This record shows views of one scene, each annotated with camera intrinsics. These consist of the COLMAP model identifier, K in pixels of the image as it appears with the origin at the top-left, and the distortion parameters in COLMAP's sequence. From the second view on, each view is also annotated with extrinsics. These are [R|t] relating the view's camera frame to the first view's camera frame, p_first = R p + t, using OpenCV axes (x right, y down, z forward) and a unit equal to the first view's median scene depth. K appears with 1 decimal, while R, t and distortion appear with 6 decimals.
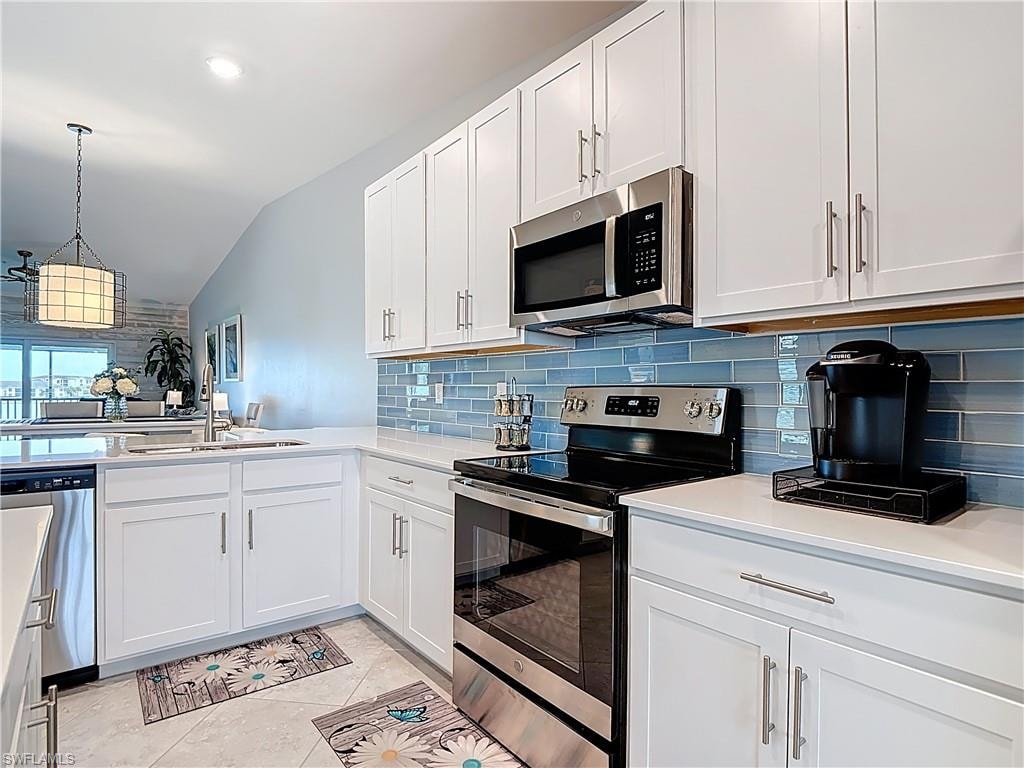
lens RADIAL K [[537.8, 0, 513.2], [0, 537.8, 389.7], [0, 0, 1]] dist [0.004360, -0.013657]
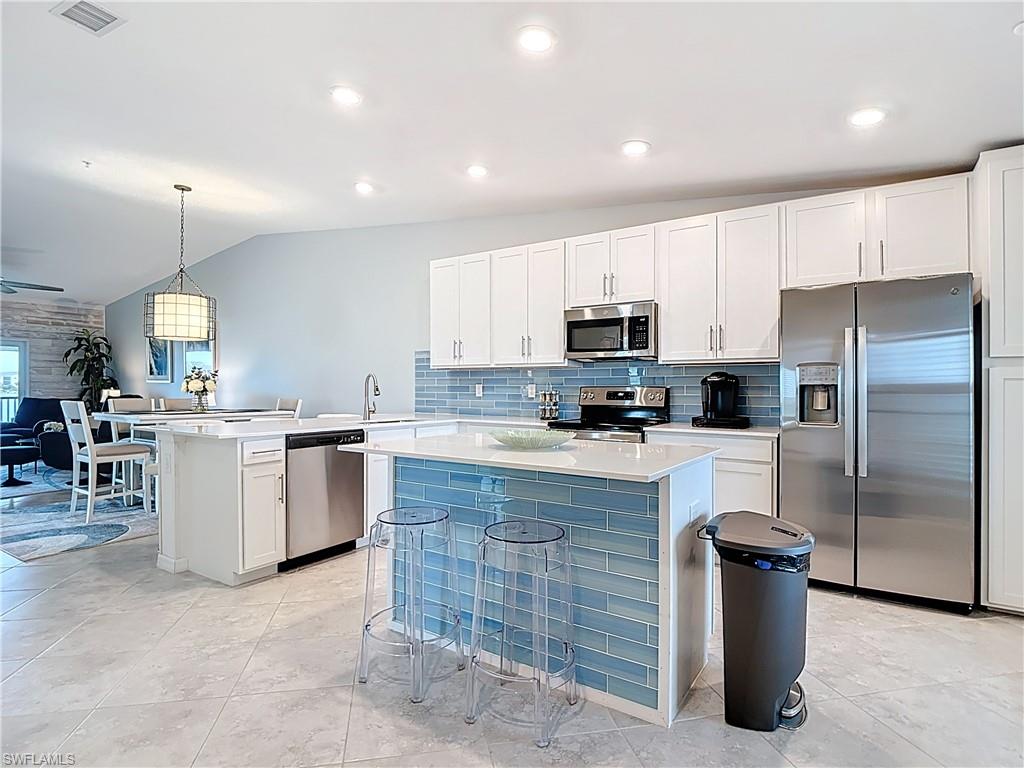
lens RADIAL K [[537.8, 0, 512.7], [0, 537.8, 388.0], [0, 0, 1]] dist [0.004360, -0.013657]
pose [[0.952600, -0.002108, 0.304218, -0.725003], [0.001391, 0.999996, 0.002575, -0.006609], [-0.304223, -0.002029, 0.952599, -0.802498]]
